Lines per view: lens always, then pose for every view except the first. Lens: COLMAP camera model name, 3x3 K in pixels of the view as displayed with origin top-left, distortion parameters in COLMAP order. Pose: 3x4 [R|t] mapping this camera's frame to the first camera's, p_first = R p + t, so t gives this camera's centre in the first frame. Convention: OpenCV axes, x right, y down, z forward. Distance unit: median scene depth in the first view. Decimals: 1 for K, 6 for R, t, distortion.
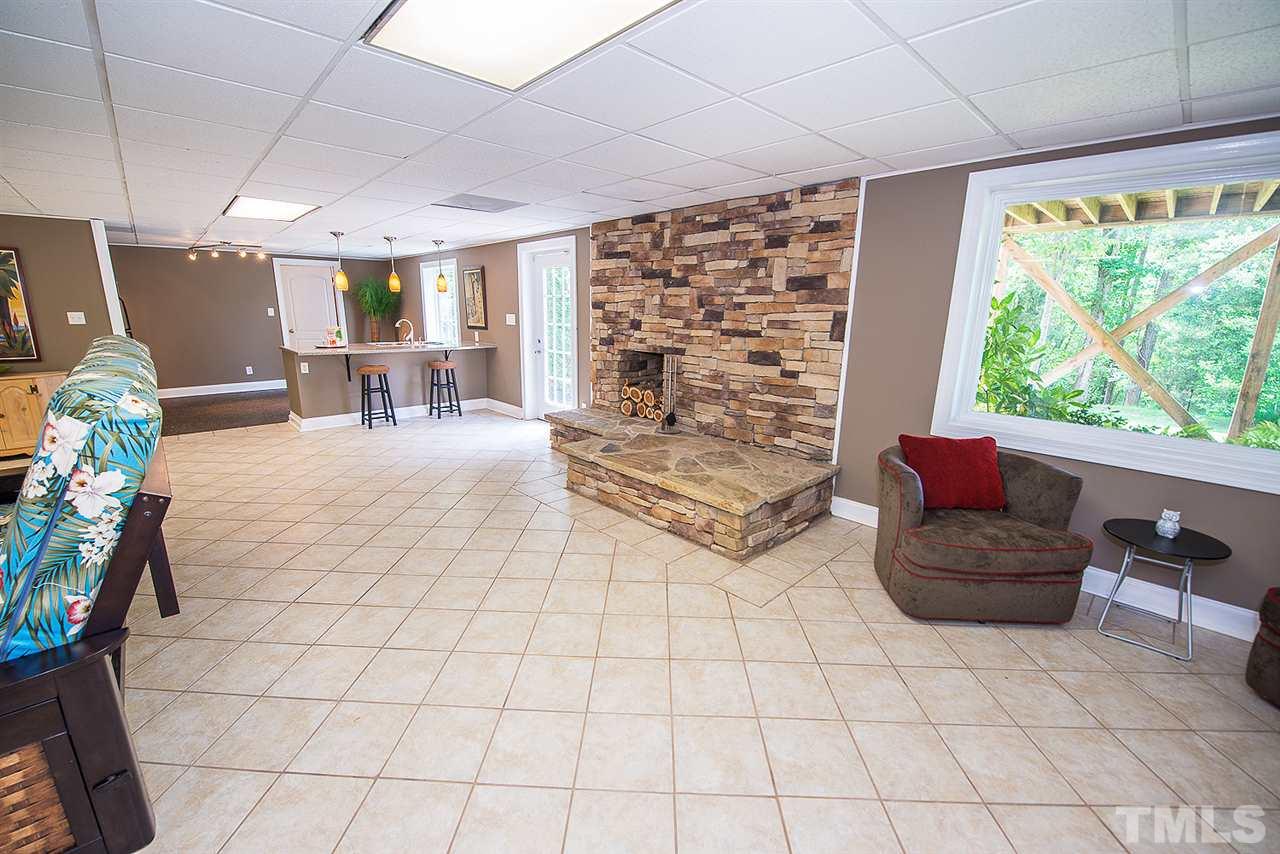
lens RADIAL K [[513.7, 0, 637.8], [0, 513.7, 431.1], [0, 0, 1]] dist [-0.014624, -0.000280]
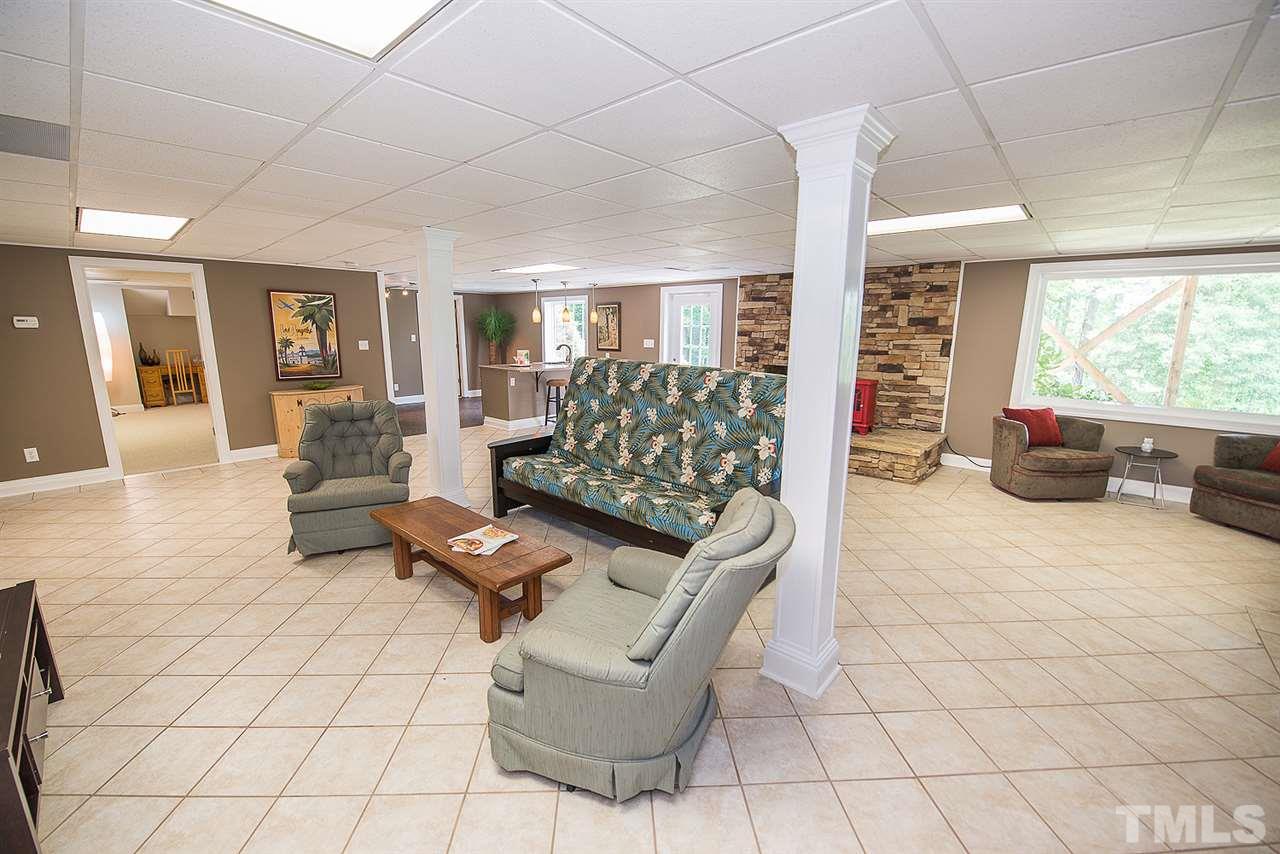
lens RADIAL K [[513.7, 0, 641.9], [0, 513.7, 428.3], [0, 0, 1]] dist [-0.014624, -0.000280]
pose [[0.996208, -0.023243, 0.083837, -0.670206], [0.026750, 0.998803, -0.040959, 0.087853], [-0.082784, 0.043046, 0.995637, -0.501774]]
